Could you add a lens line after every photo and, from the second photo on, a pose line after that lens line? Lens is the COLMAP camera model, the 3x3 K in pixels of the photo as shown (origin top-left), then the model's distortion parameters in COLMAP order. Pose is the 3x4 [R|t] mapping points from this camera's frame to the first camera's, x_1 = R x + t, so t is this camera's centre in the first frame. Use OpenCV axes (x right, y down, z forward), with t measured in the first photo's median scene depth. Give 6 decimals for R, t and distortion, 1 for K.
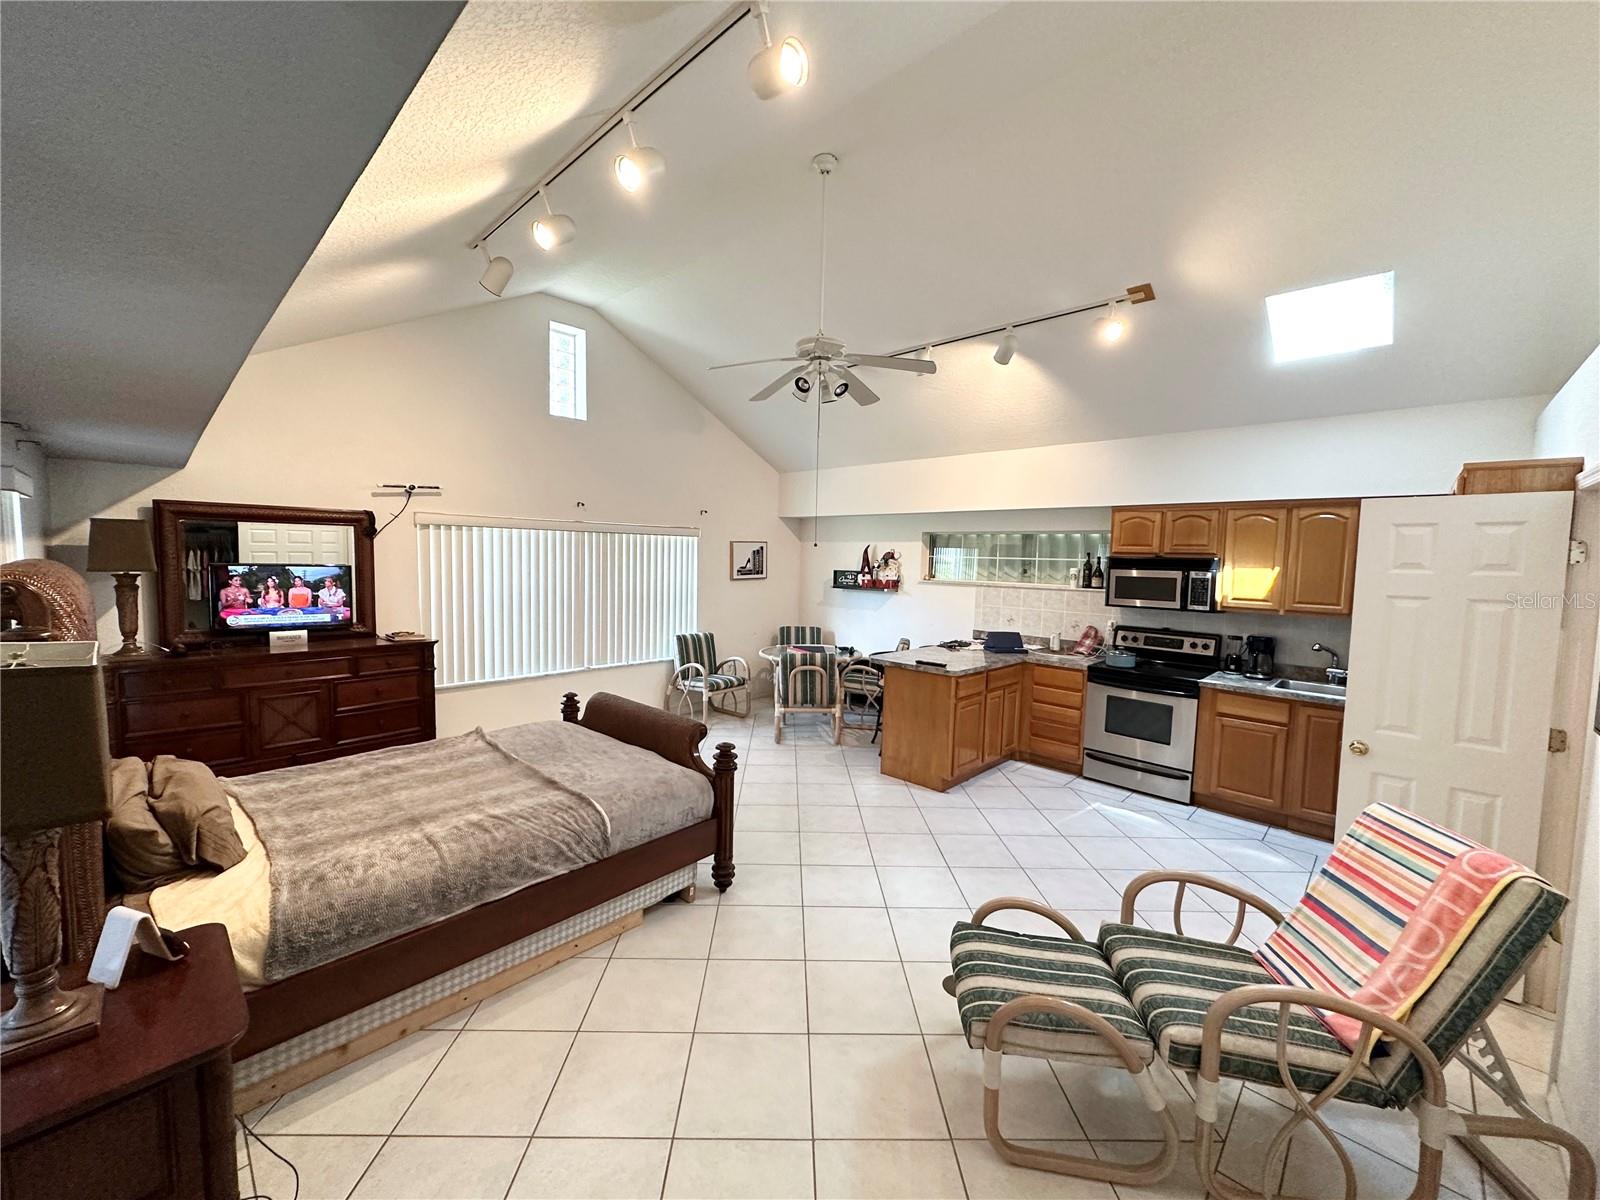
lens RADIAL K [[638.2, 0, 797.3], [0, 638.2, 602.0], [0, 0, 1]] dist [-0.000525, 0.000134]
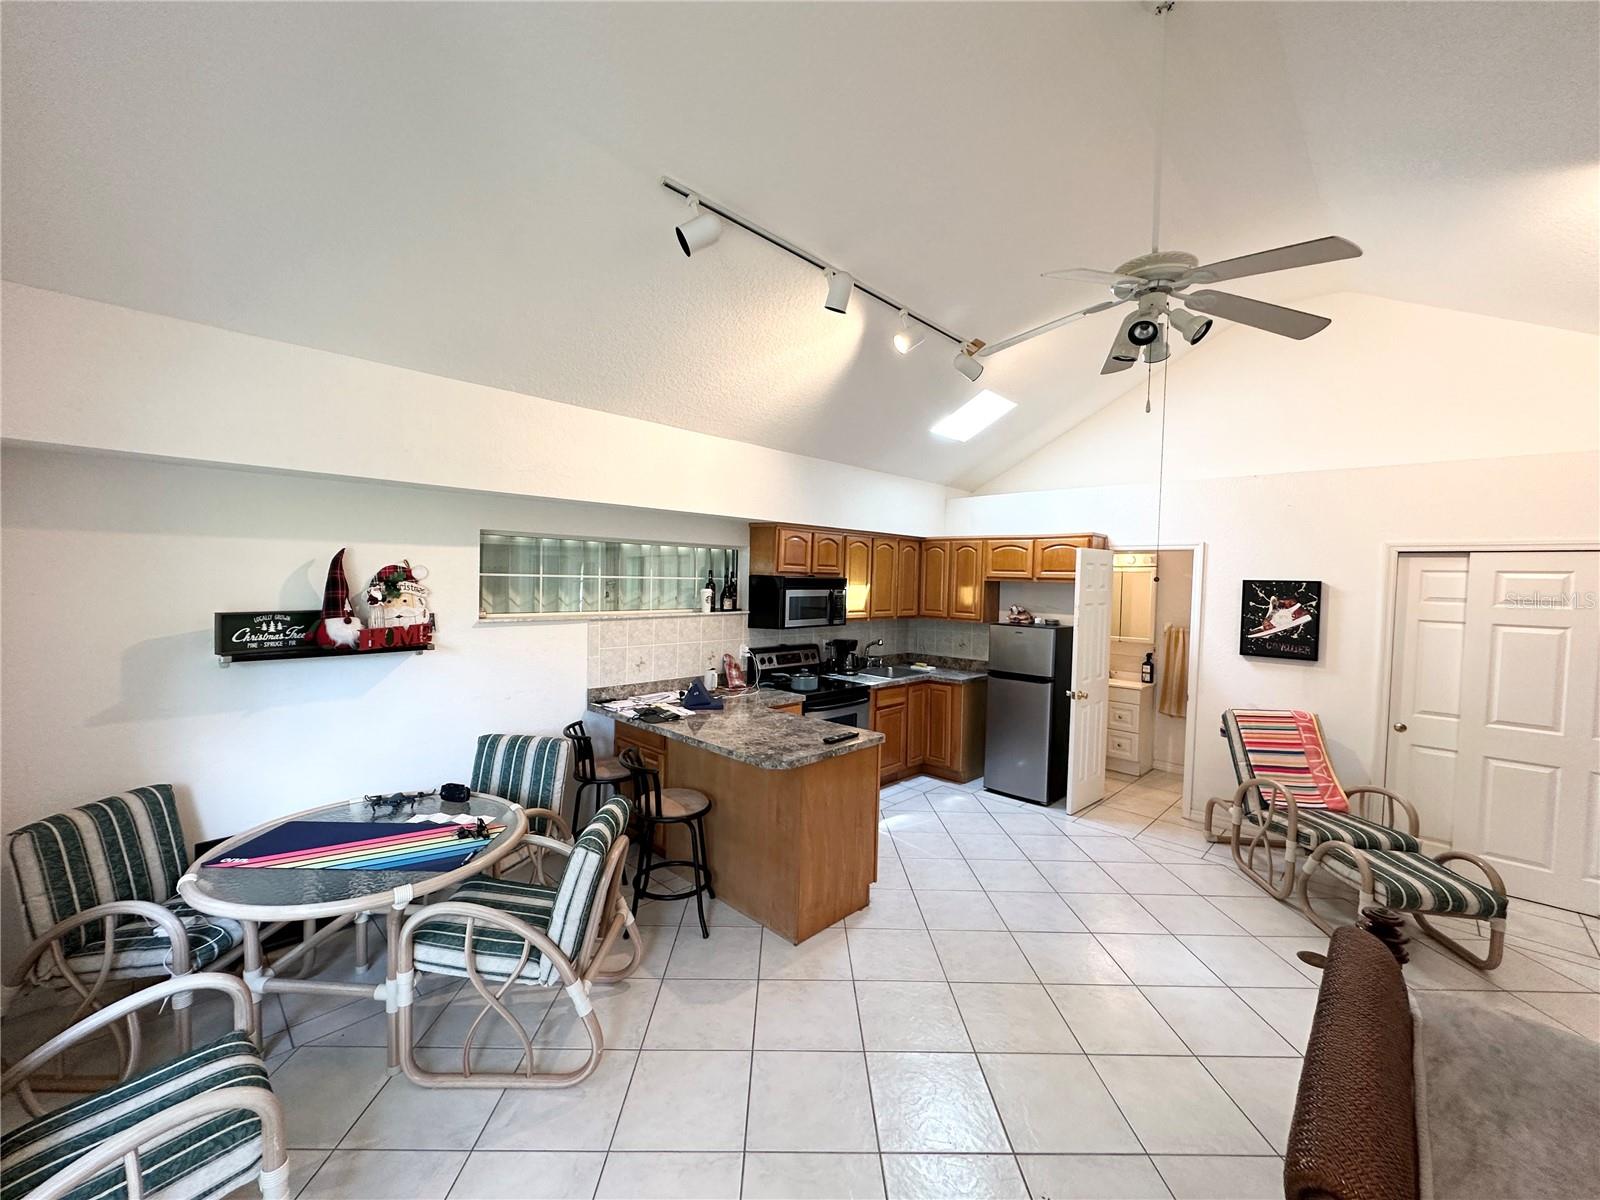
lens RADIAL K [[638.2, 0, 797.3], [0, 638.2, 602.0], [0, 0, 1]] dist [-0.000525, 0.000134]
pose [[-0.002265, -0.062281, 0.998056, -0.391492], [0.051955, 0.996703, 0.062315, -0.079806], [-0.998647, 0.051995, 0.000979, 0.862180]]
